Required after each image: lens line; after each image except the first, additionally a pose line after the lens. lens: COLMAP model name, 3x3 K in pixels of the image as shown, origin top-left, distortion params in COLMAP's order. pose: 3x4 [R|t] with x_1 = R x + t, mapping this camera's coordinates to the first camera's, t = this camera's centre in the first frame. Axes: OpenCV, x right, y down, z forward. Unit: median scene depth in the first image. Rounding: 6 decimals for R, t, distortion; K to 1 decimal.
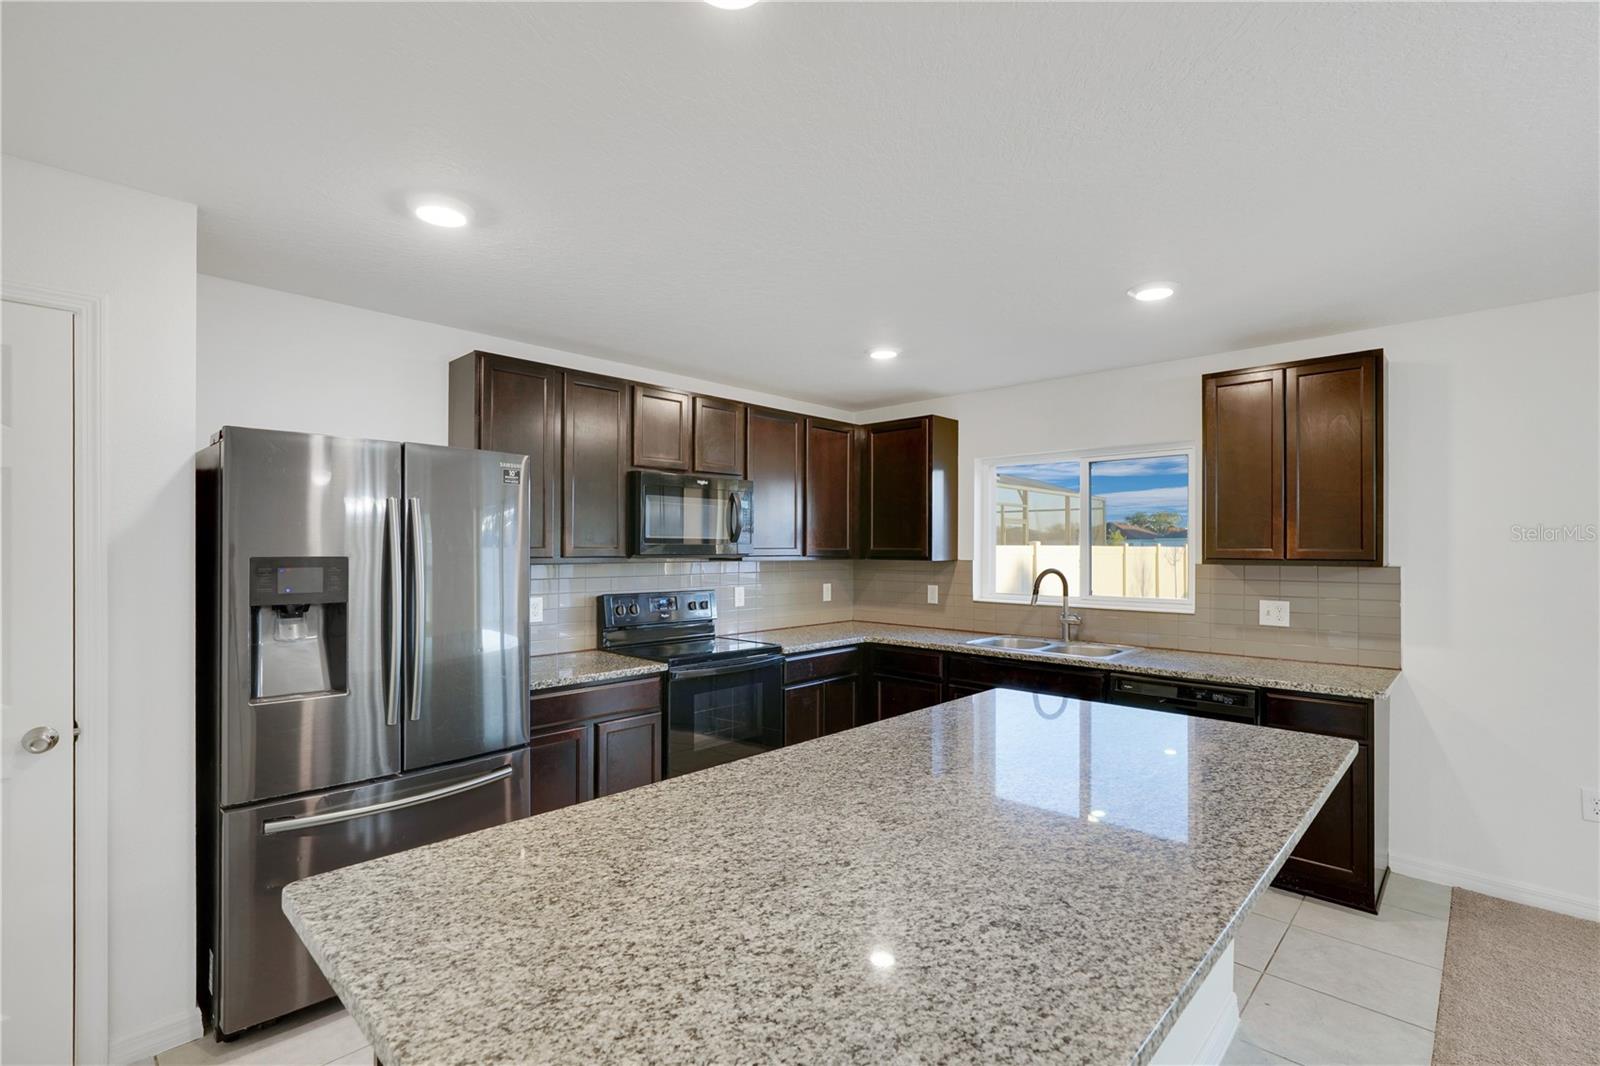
lens RADIAL K [[730.6, 0, 797.3], [0, 730.6, 544.0], [0, 0, 1]] dist [-0.003470, 0.000217]
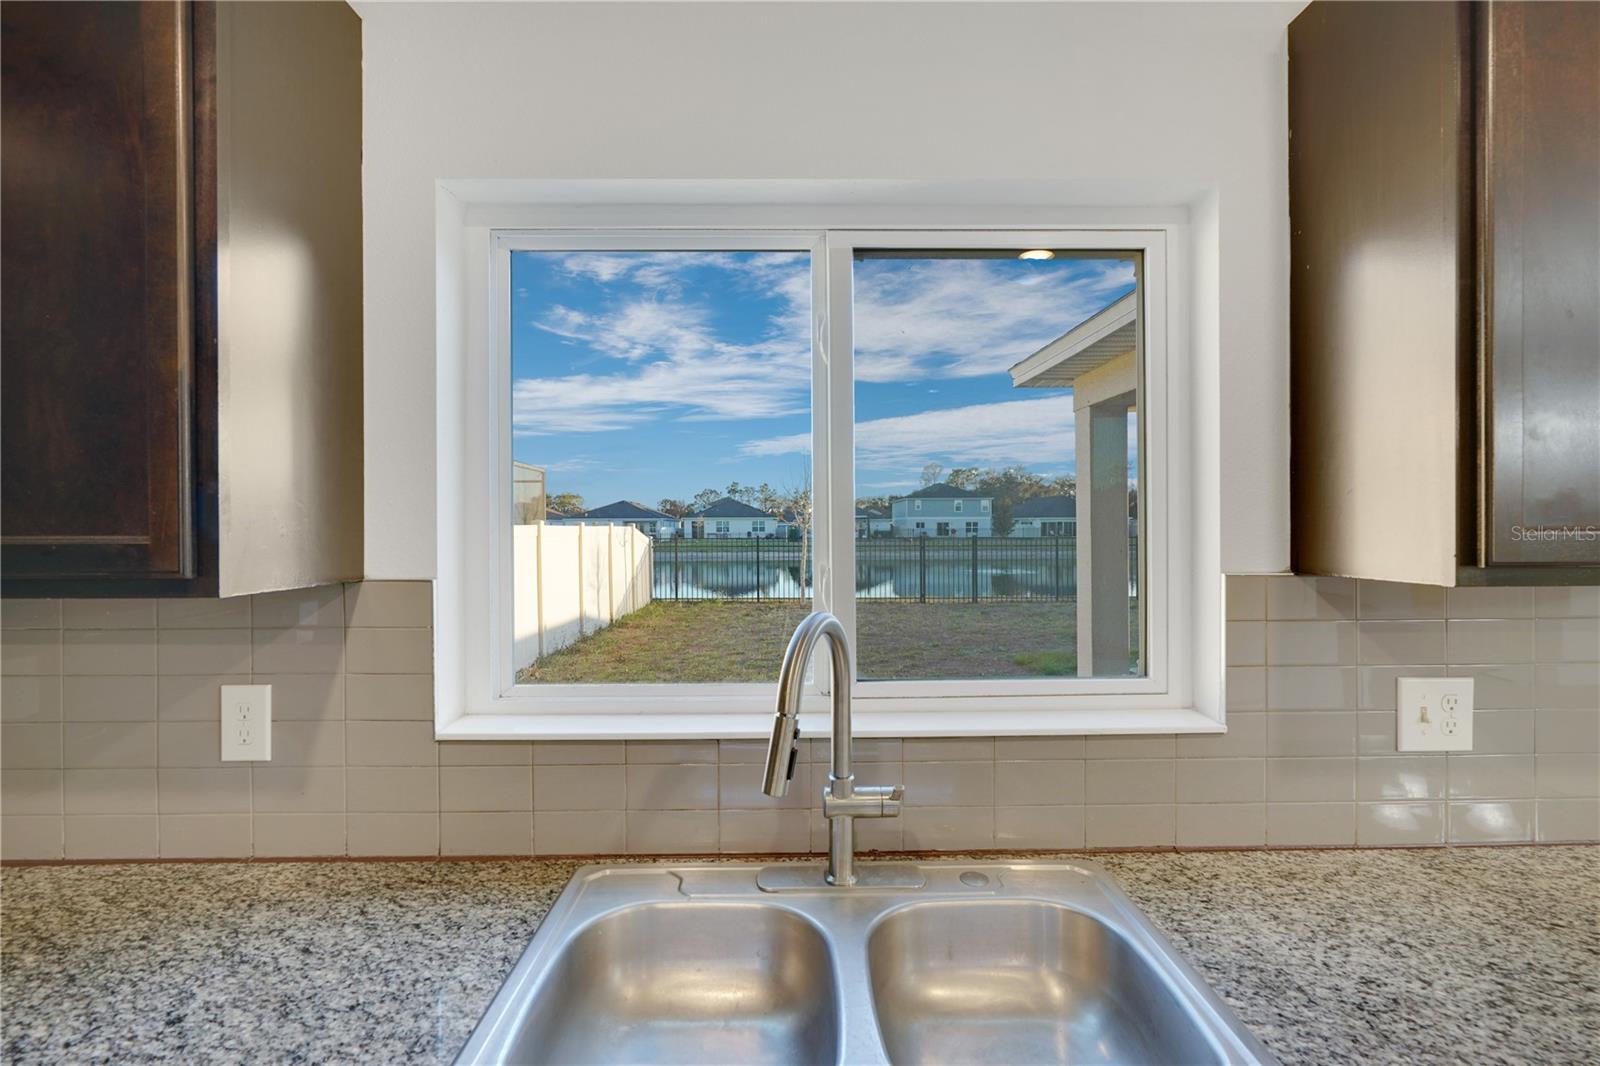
lens RADIAL K [[720.8, 0, 800.0], [0, 720.8, 533.0], [0, 0, 1]] dist [-0.002710, 0.000999]
pose [[0.709295, -0.009450, 0.704849, 0.214588], [0.001191, 0.999925, 0.012208, 0.004811], [-0.704911, -0.007820, 0.709253, 1.019397]]
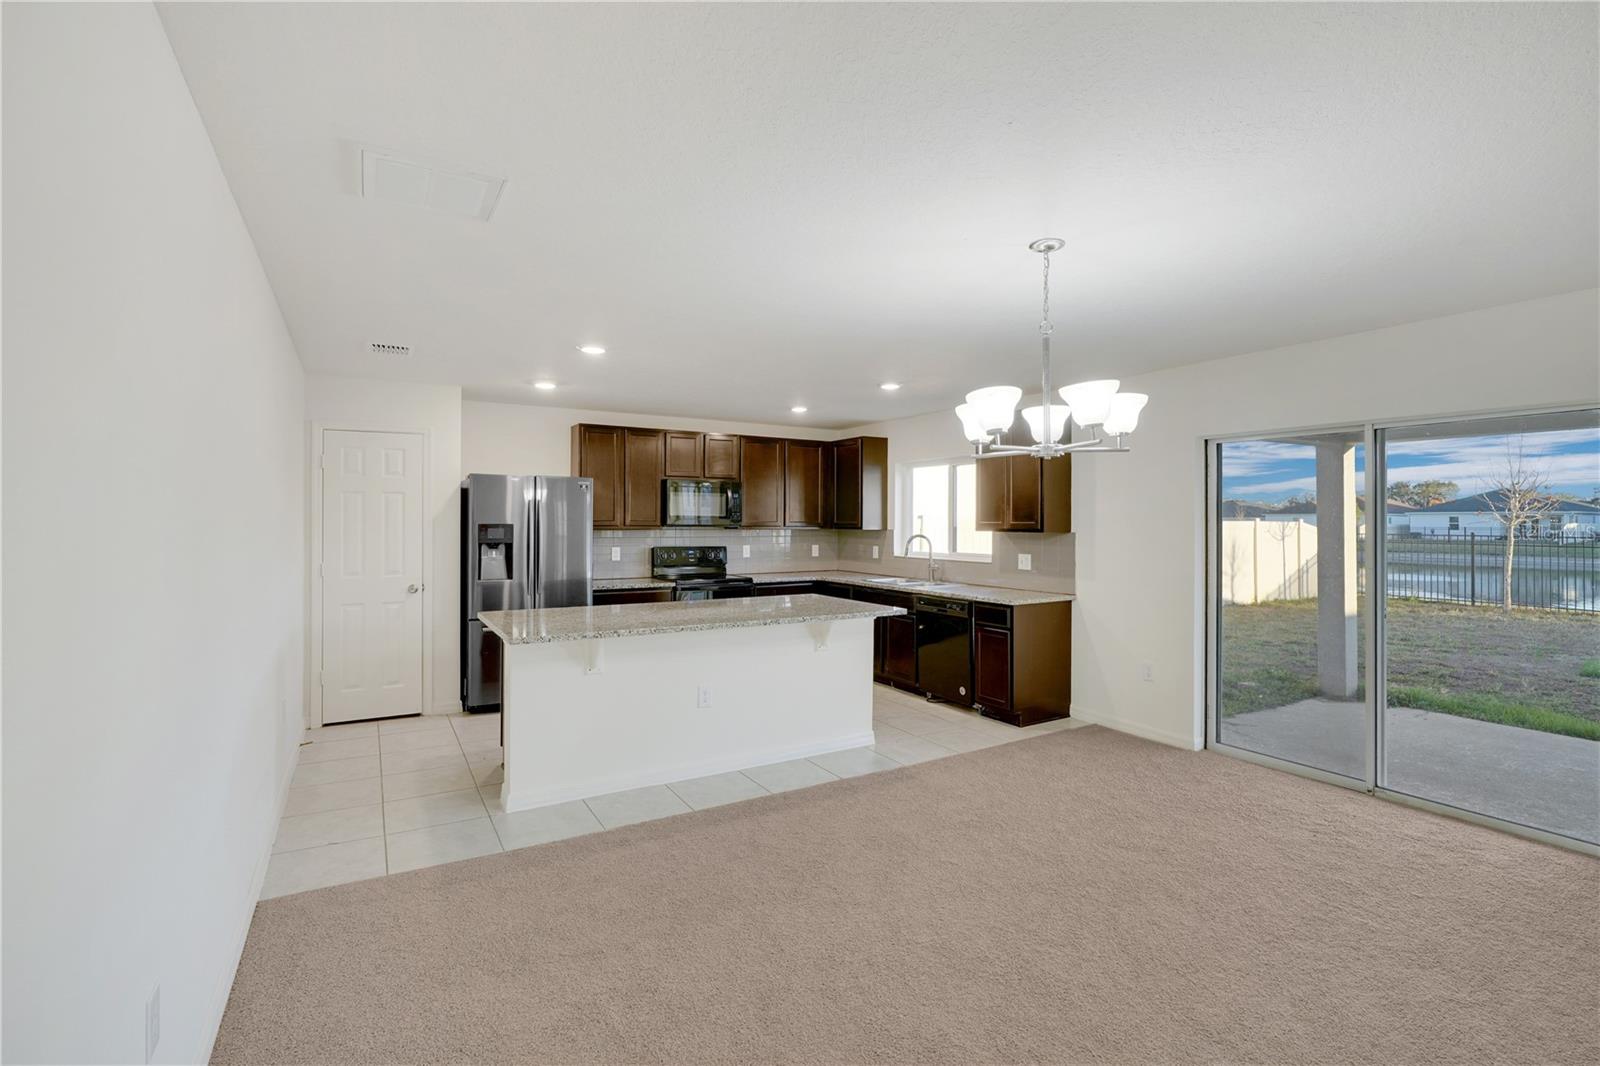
lens RADIAL K [[733.6, 0, 802.2], [0, 733.6, 518.9], [0, 0, 1]] dist [-0.000937, 0.000726]
pose [[0.965269, 0.000812, -0.261256, 0.632657], [-0.000716, 1.000000, 0.000462, -0.000989], [0.261256, -0.000259, 0.965269, -0.737560]]
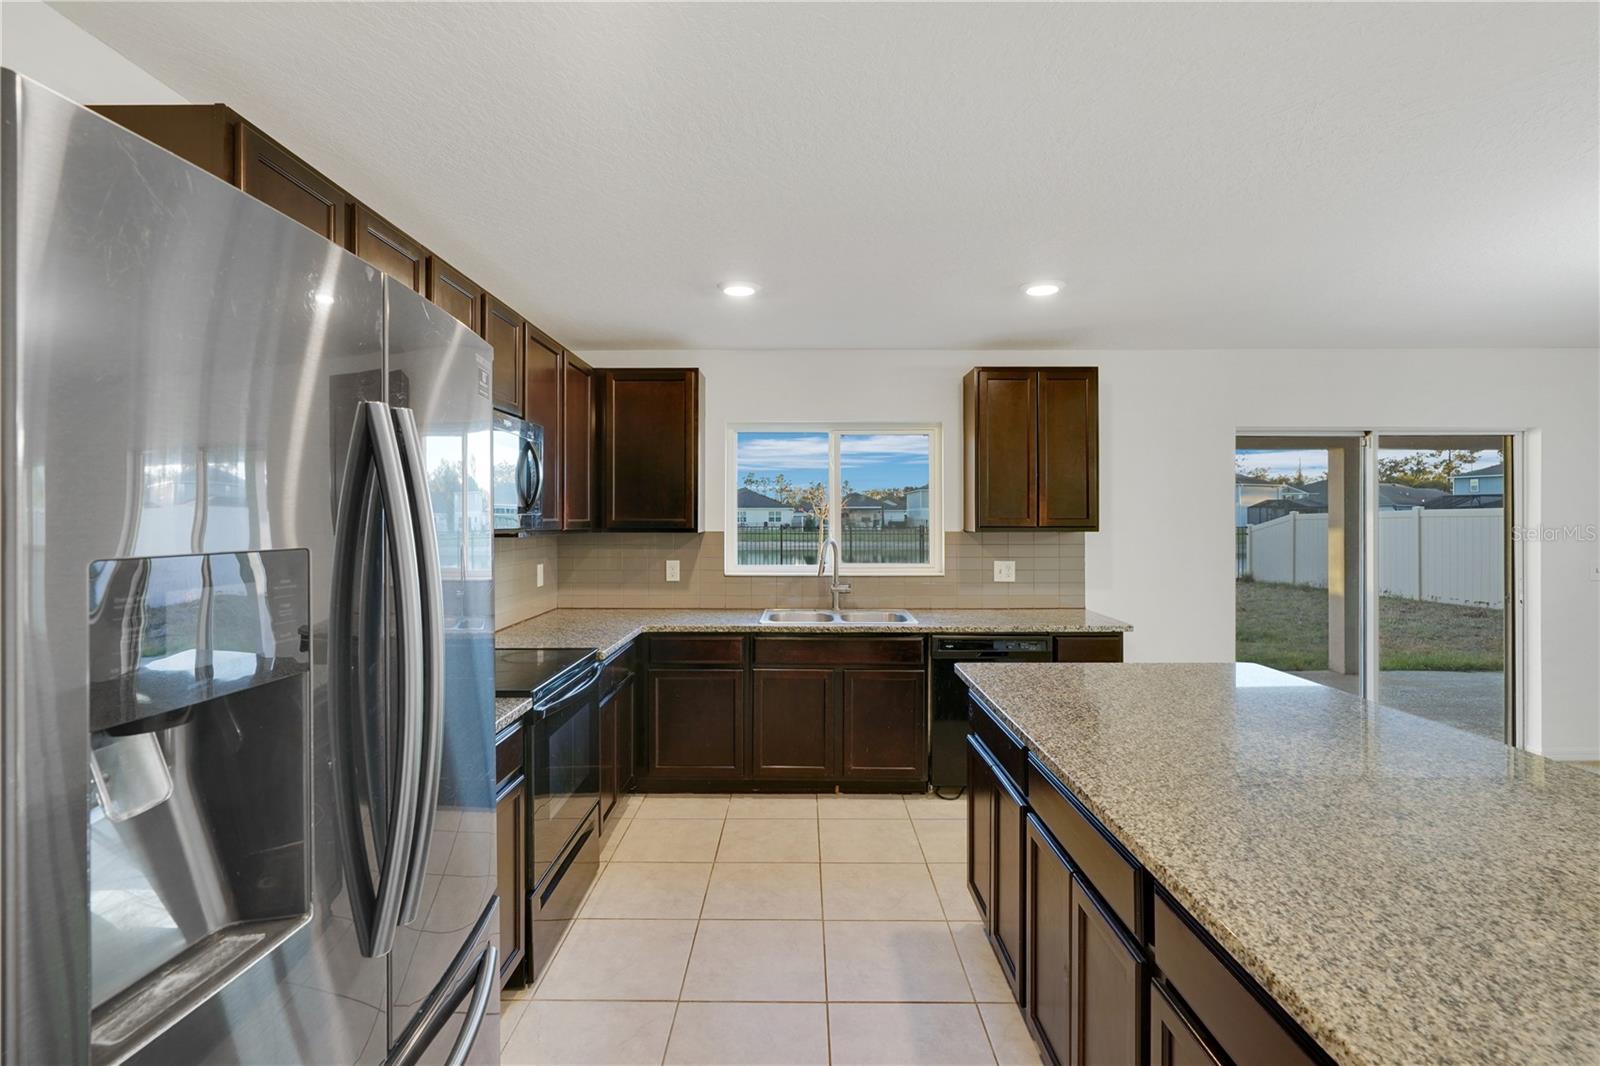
lens RADIAL K [[733.6, 0, 802.2], [0, 733.6, 518.9], [0, 0, 1]] dist [-0.000937, 0.000726]
pose [[0.722141, -0.002216, 0.691743, -0.454795], [-0.002751, 0.999978, 0.006075, 0.001137], [-0.691741, -0.006290, 0.722118, 0.368982]]
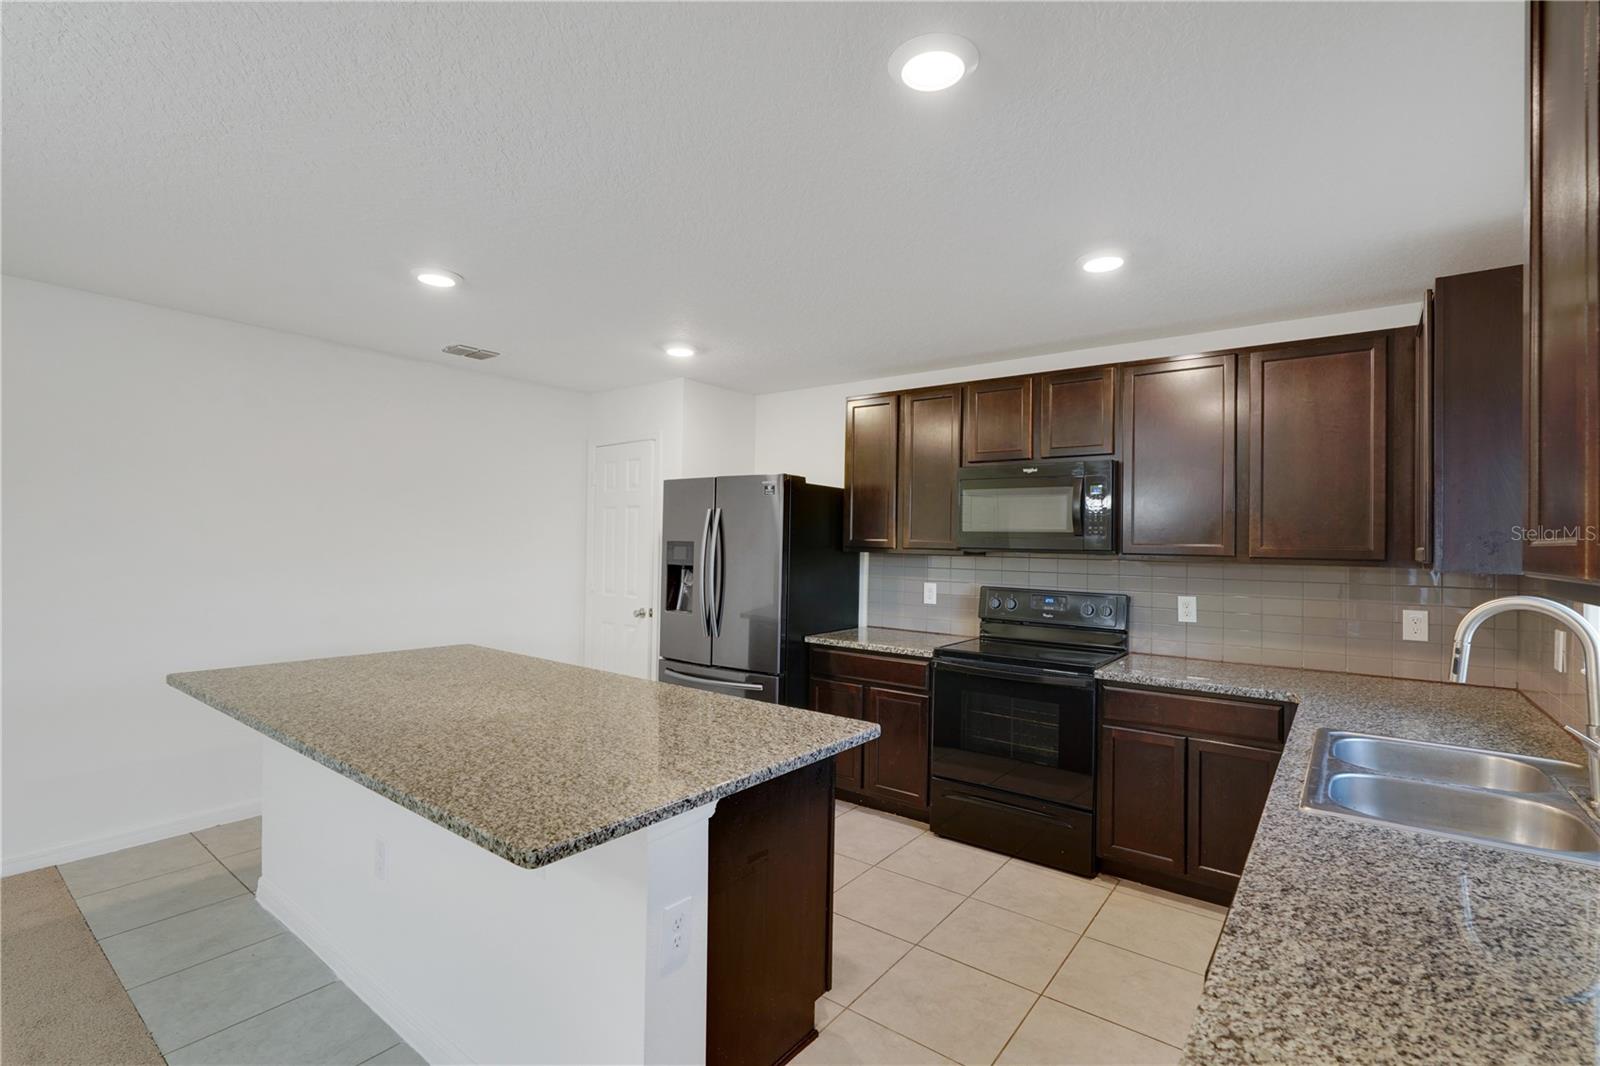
lens RADIAL K [[720.8, 0, 800.0], [0, 720.8, 533.0], [0, 0, 1]] dist [-0.002710, 0.000999]
pose [[0.113965, -0.012321, -0.993408, 0.835462], [-0.013096, 0.999818, -0.013903, 0.011654], [0.993398, 0.014594, 0.113783, 0.698412]]
